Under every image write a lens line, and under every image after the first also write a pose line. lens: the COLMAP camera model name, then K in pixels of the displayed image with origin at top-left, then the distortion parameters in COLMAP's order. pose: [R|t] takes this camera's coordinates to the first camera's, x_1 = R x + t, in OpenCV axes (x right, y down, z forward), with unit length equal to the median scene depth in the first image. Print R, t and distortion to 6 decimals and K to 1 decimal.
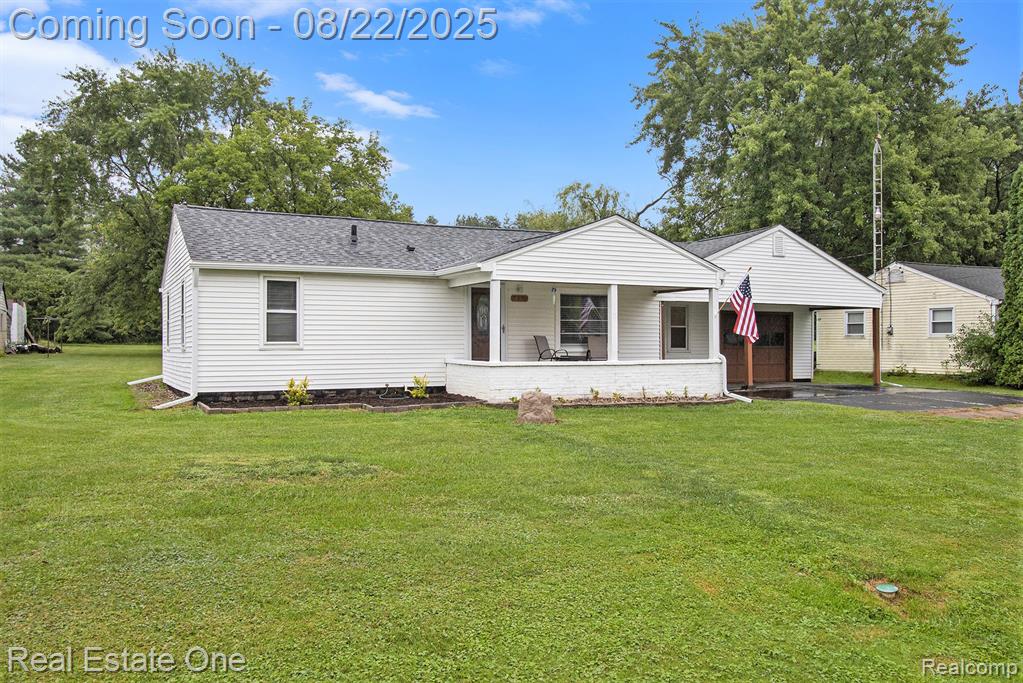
lens RADIAL K [[812.3, 0, 511.5], [0, 812.3, 341.5], [0, 0, 1]] dist [0.006889, 0.003340]
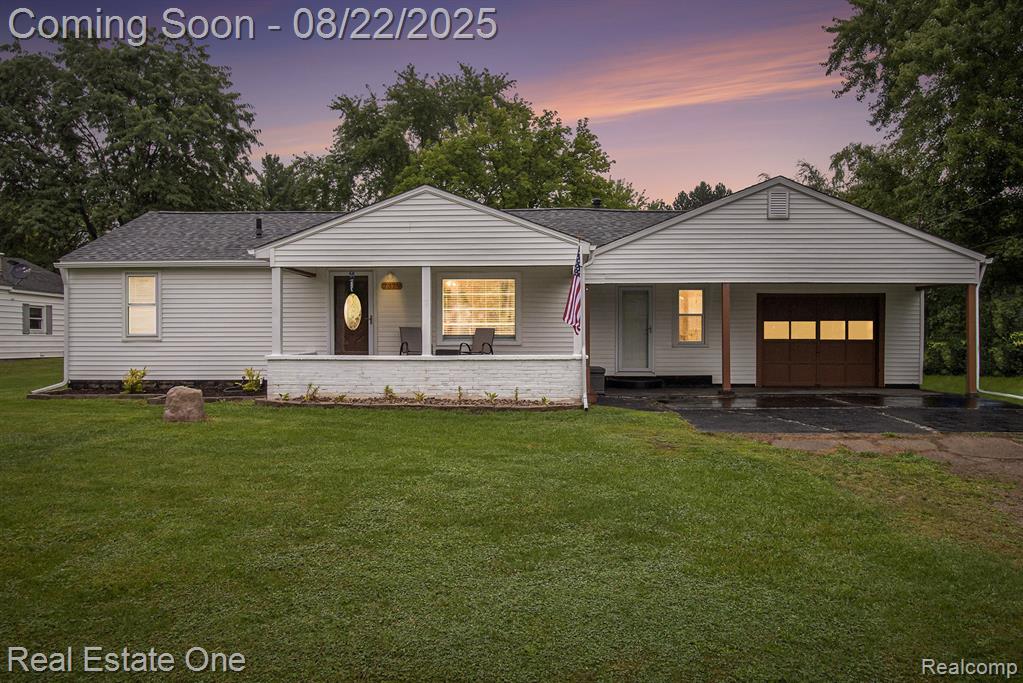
lens RADIAL K [[812.3, 0, 511.5], [0, 812.3, 341.5], [0, 0, 1]] dist [0.006889, 0.003340]
pose [[0.870744, 0.001653, -0.491733, 0.596077], [0.001198, 0.999984, 0.005483, 0.004317], [0.491735, -0.005363, 0.870729, 0.283071]]
